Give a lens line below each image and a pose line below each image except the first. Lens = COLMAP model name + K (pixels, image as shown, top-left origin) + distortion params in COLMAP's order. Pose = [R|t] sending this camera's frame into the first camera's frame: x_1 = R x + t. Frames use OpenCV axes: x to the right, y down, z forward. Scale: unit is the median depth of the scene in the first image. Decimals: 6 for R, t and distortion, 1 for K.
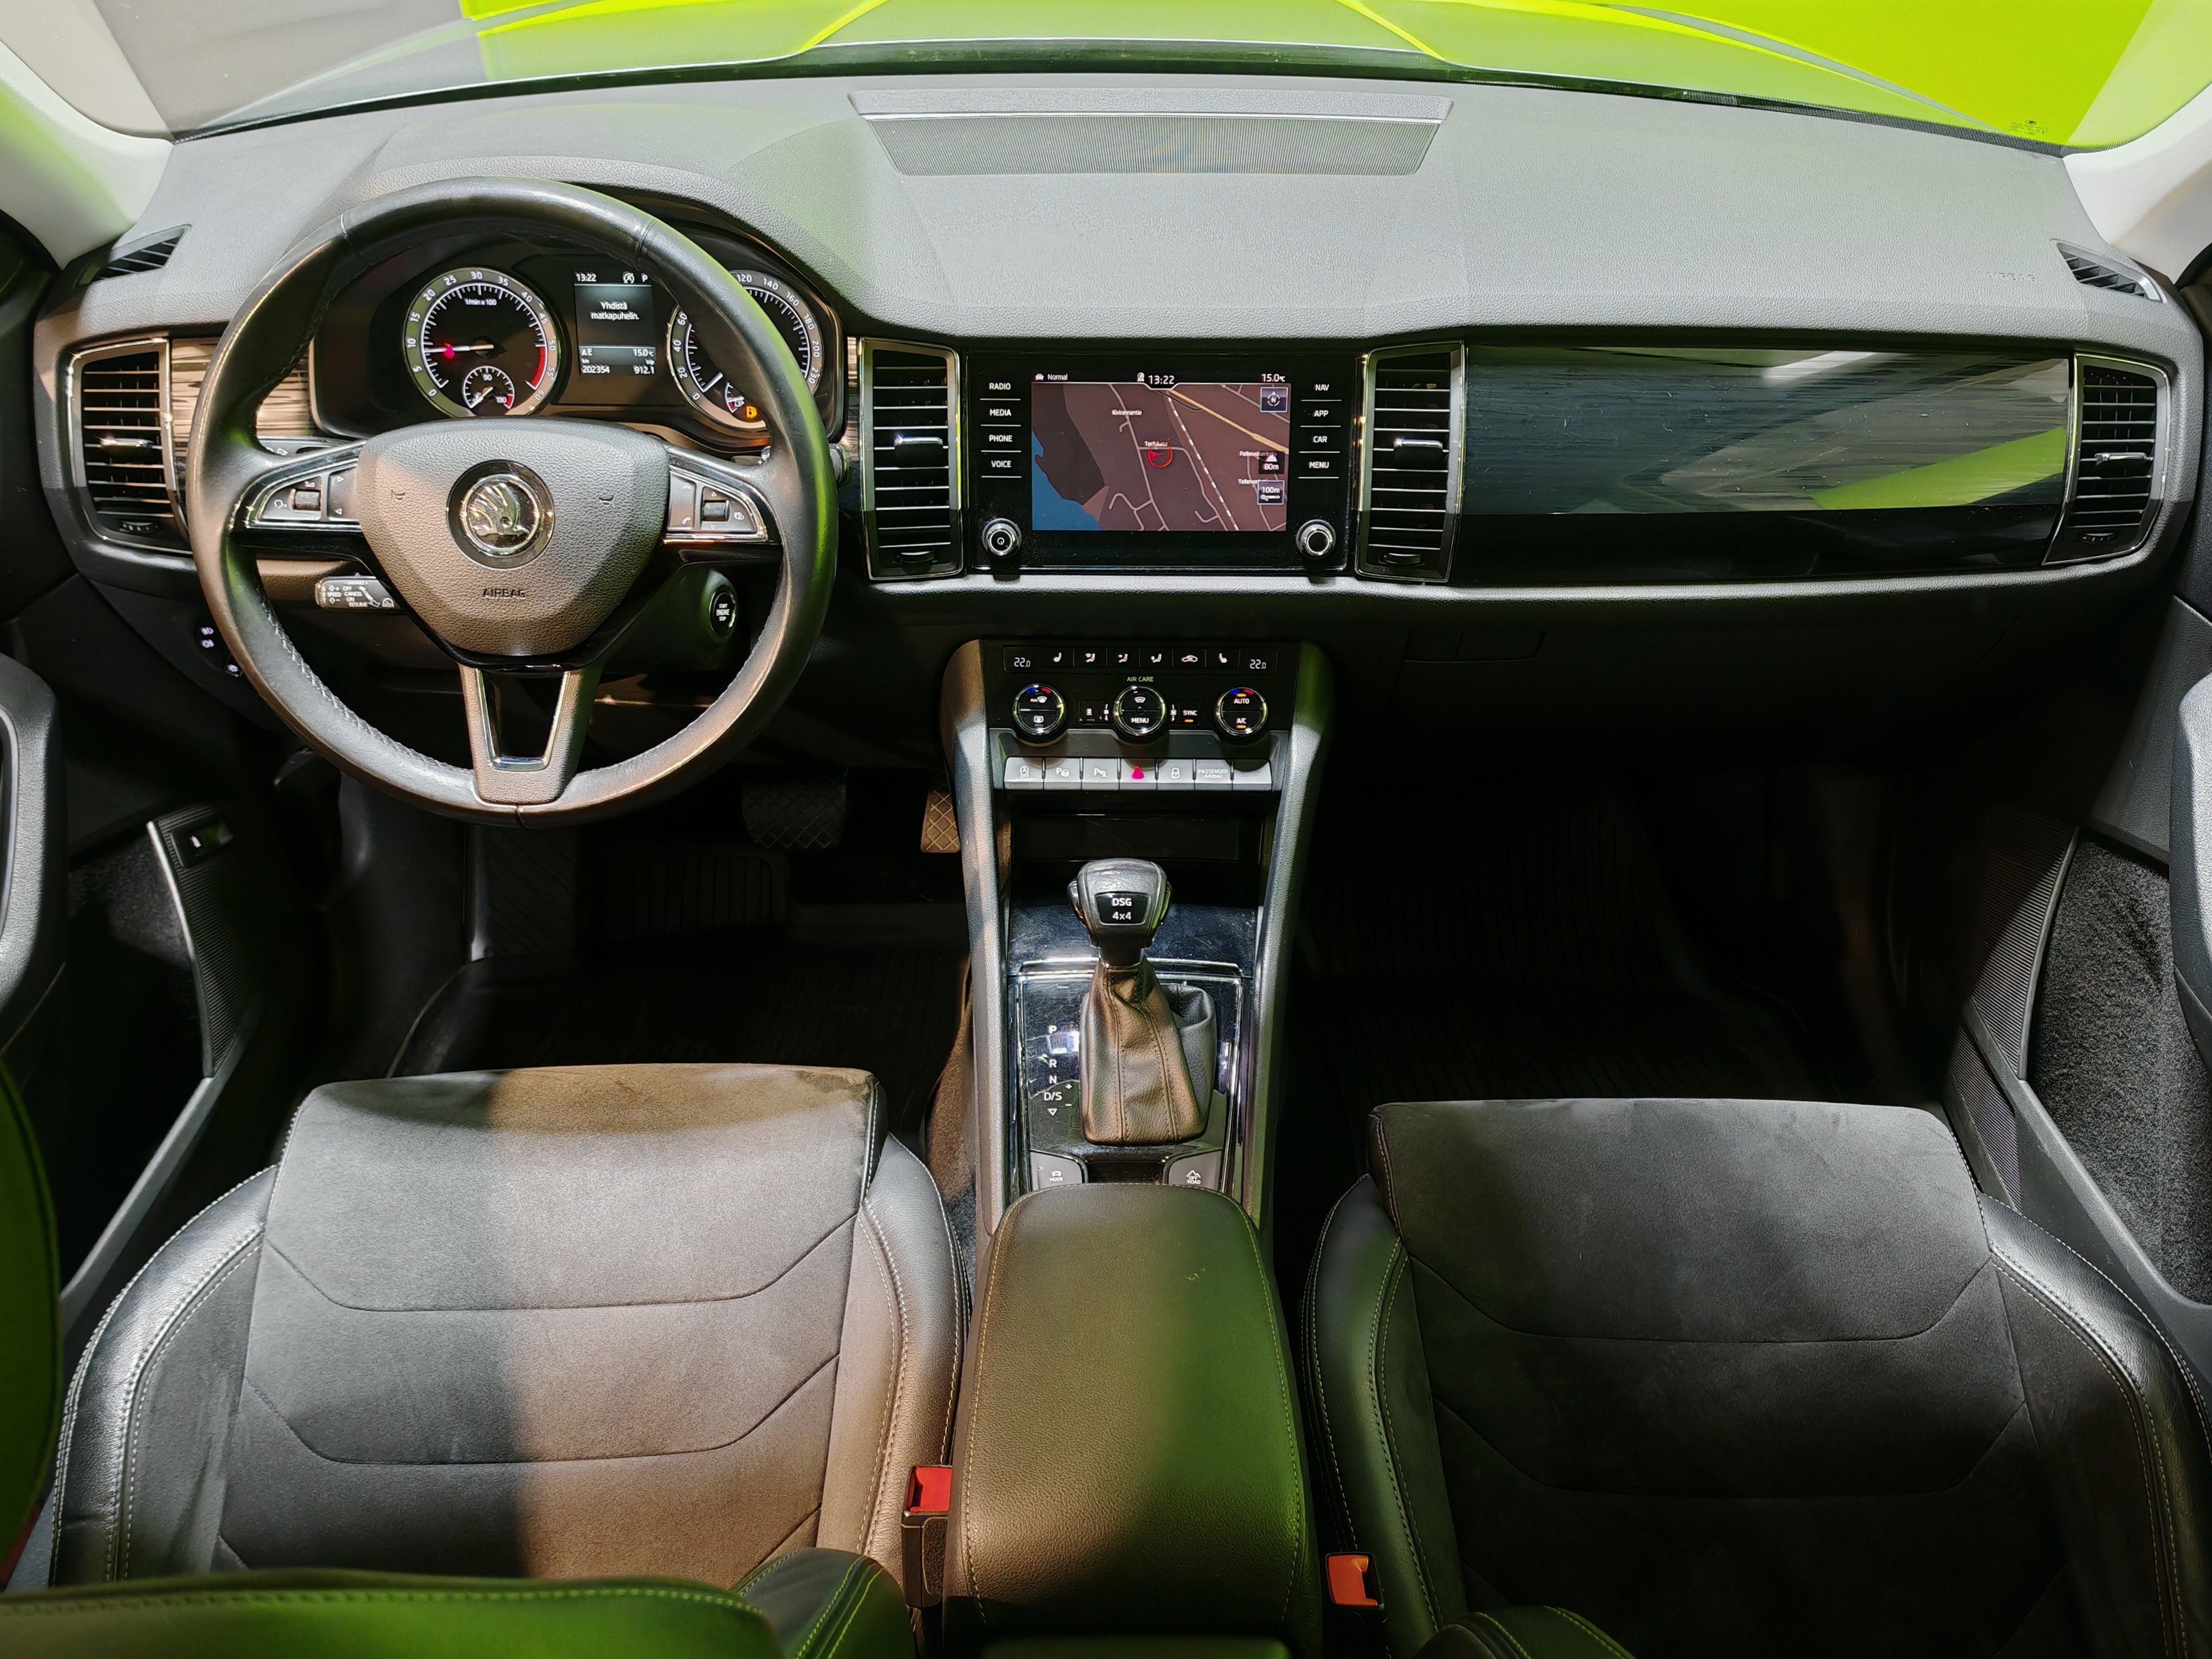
lens RADIAL K [[1781.0, 0, 1127.2], [0, 1781.0, 847.3], [0, 0, 1]] dist [0.077215, -0.127575]
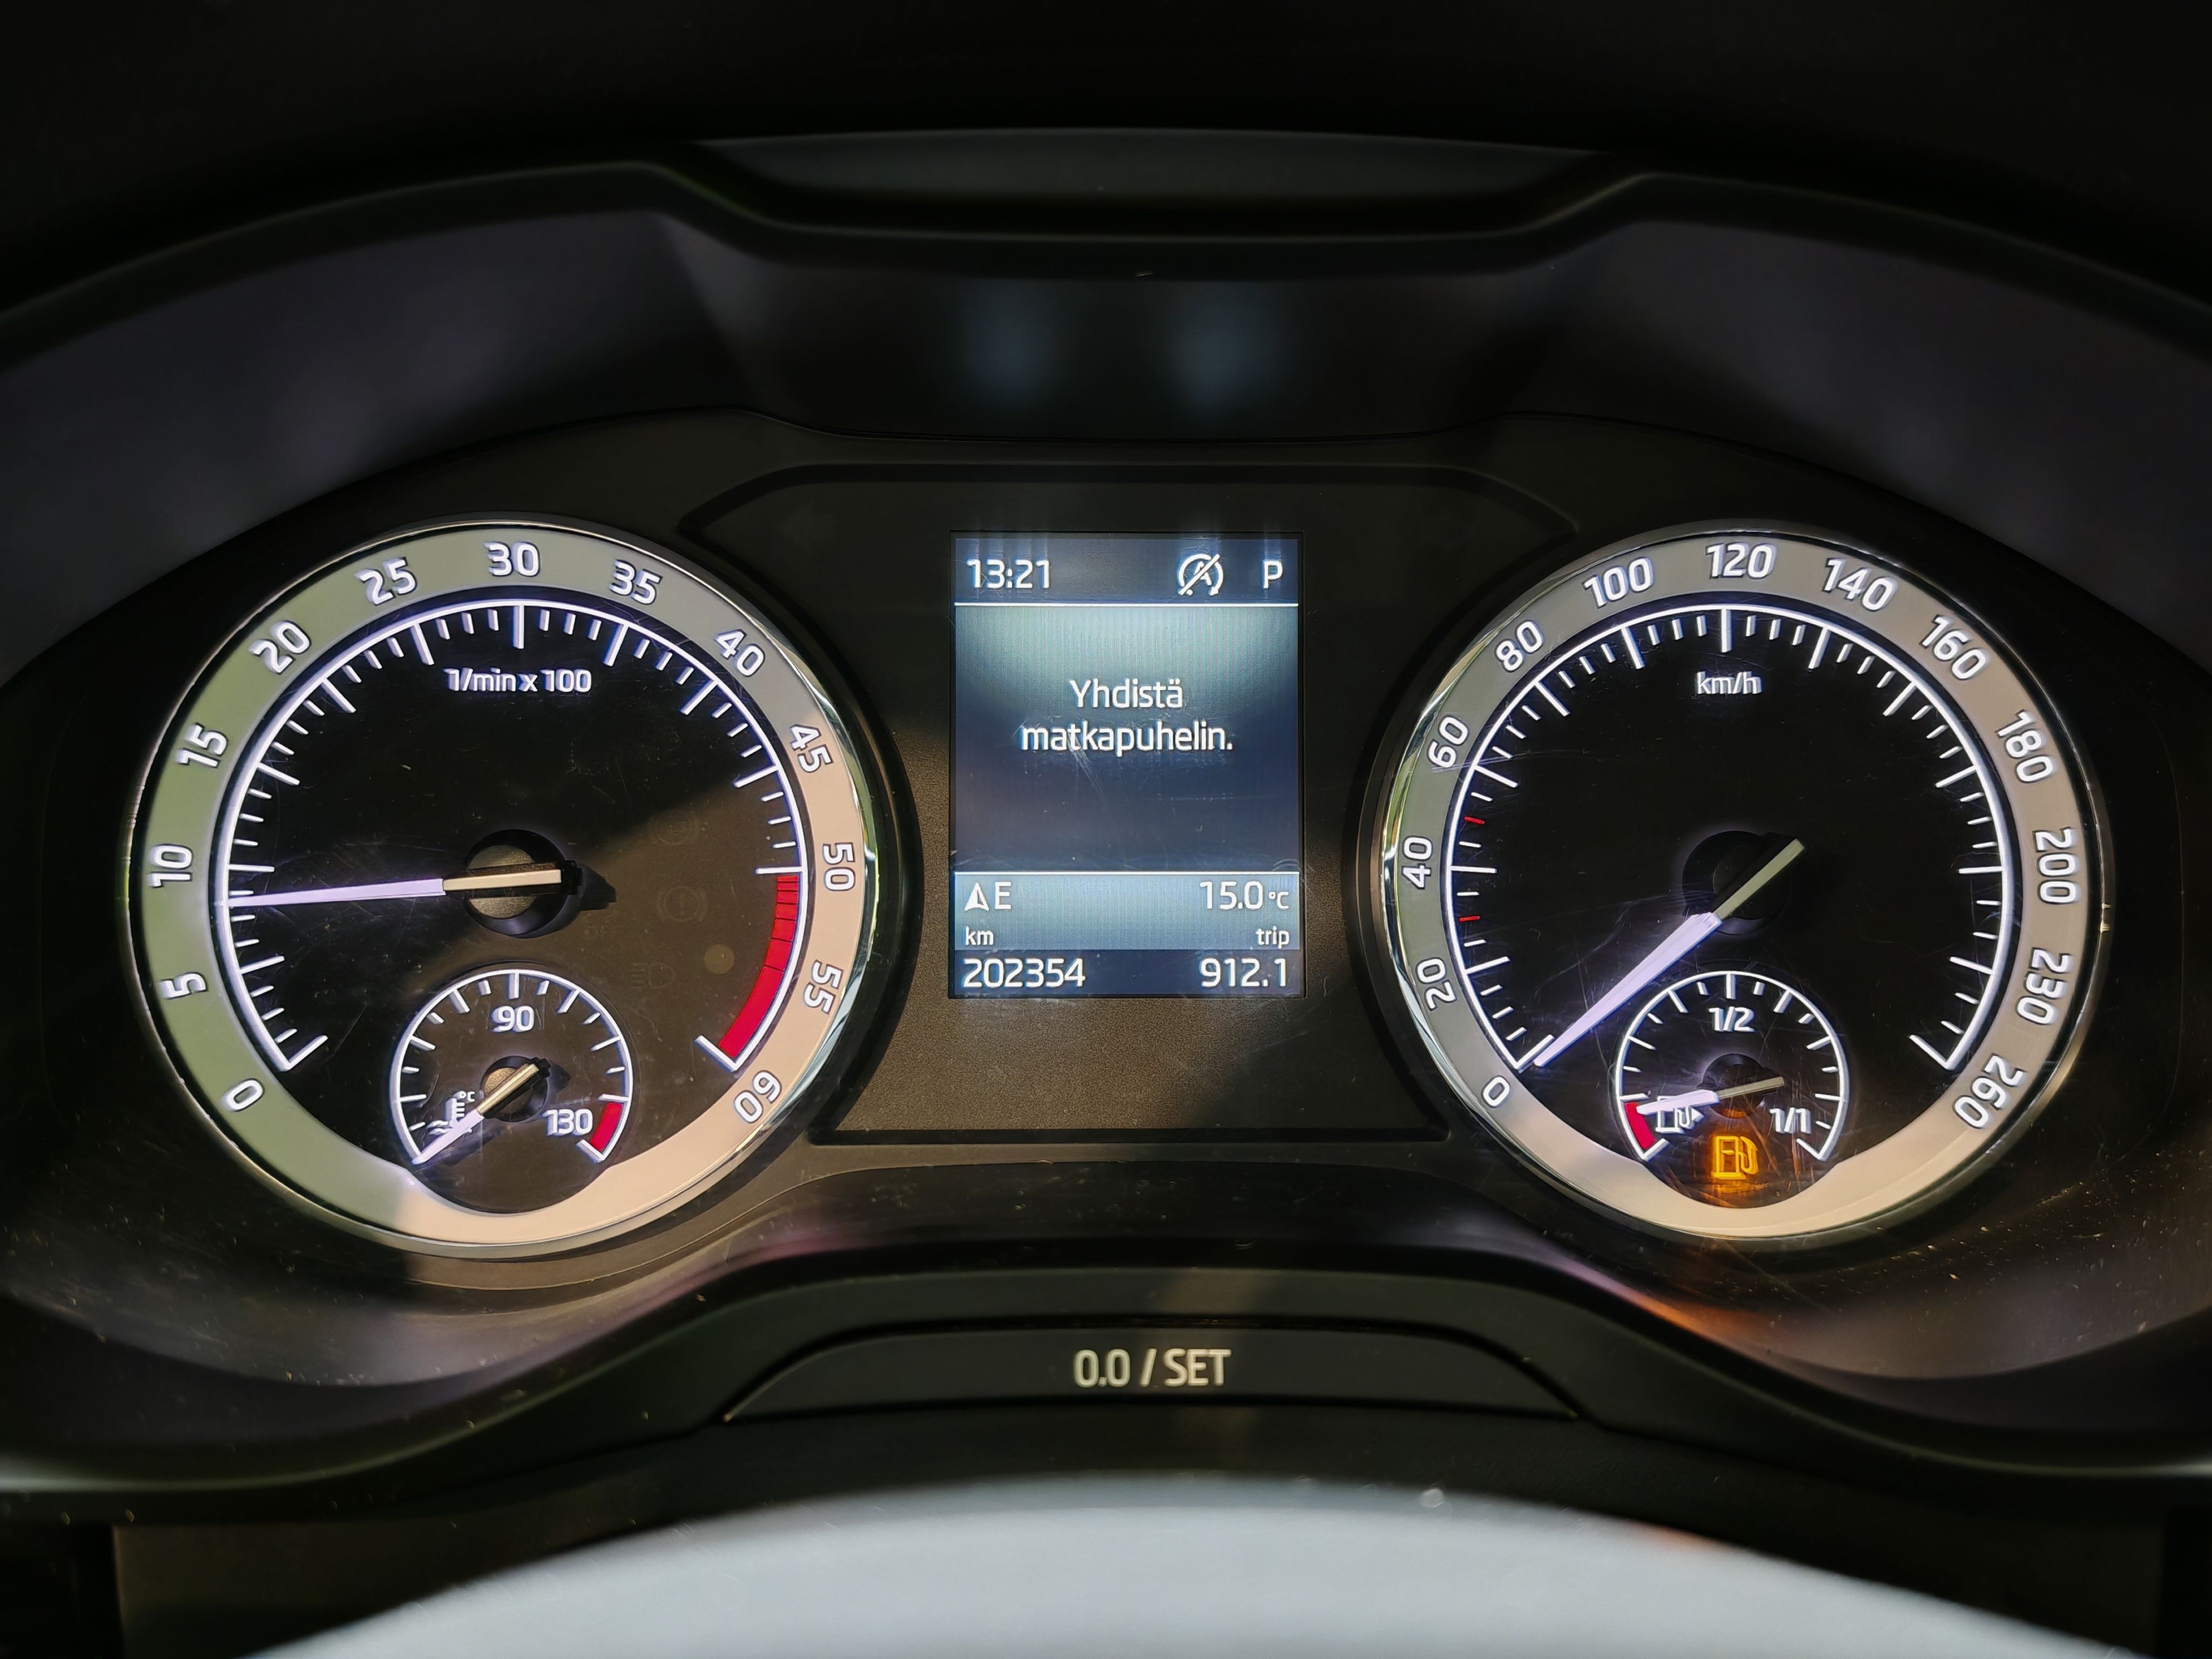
lens RADIAL K [[1781.0, 0, 1114.2], [0, 1781.0, 834.0], [0, 0, 1]] dist [0.077215, -0.127575]
pose [[0.999948, -0.009643, -0.003284, -0.298102], [0.008085, 0.947389, -0.319982, -0.224235], [0.006197, 0.319939, 0.947418, 0.832650]]
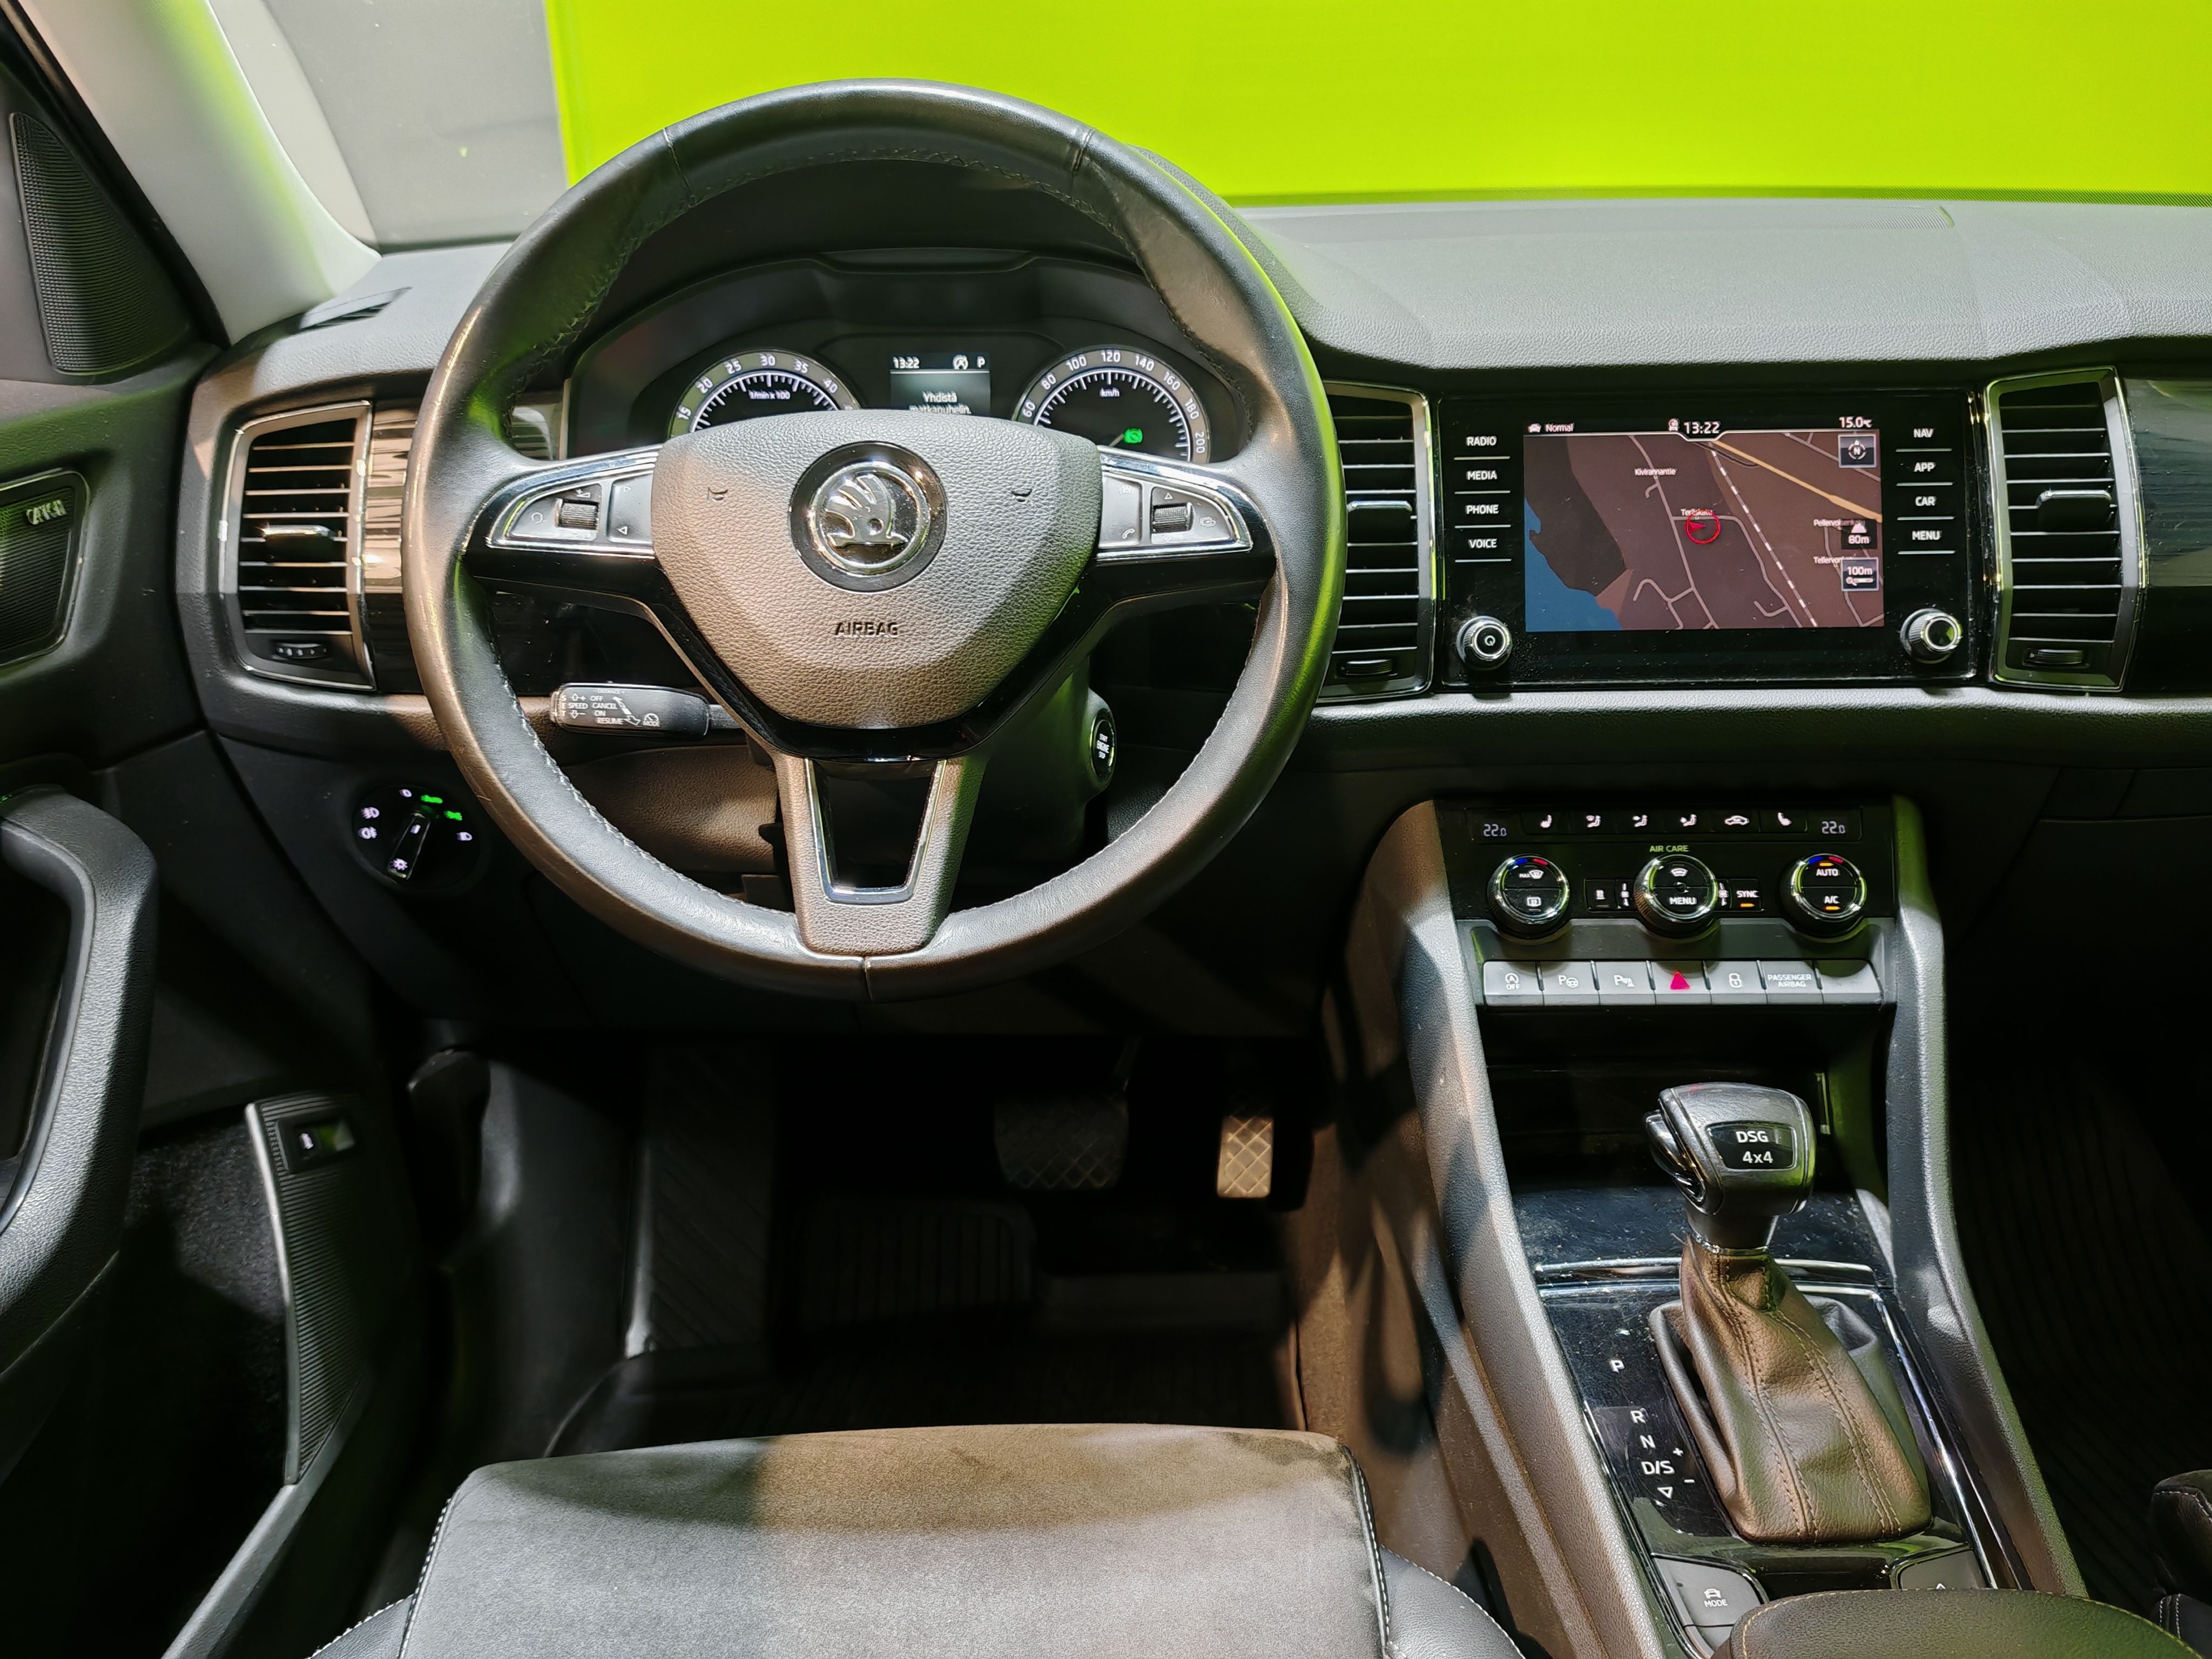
lens RADIAL K [[1781.0, 0, 1126.9], [0, 1781.0, 824.0], [0, 0, 1]] dist [0.077215, -0.127575]
pose [[0.999601, -0.021419, -0.018395, -0.202837], [0.015301, 0.958516, -0.284627, 0.098537], [0.023729, 0.284232, 0.958462, 0.330375]]
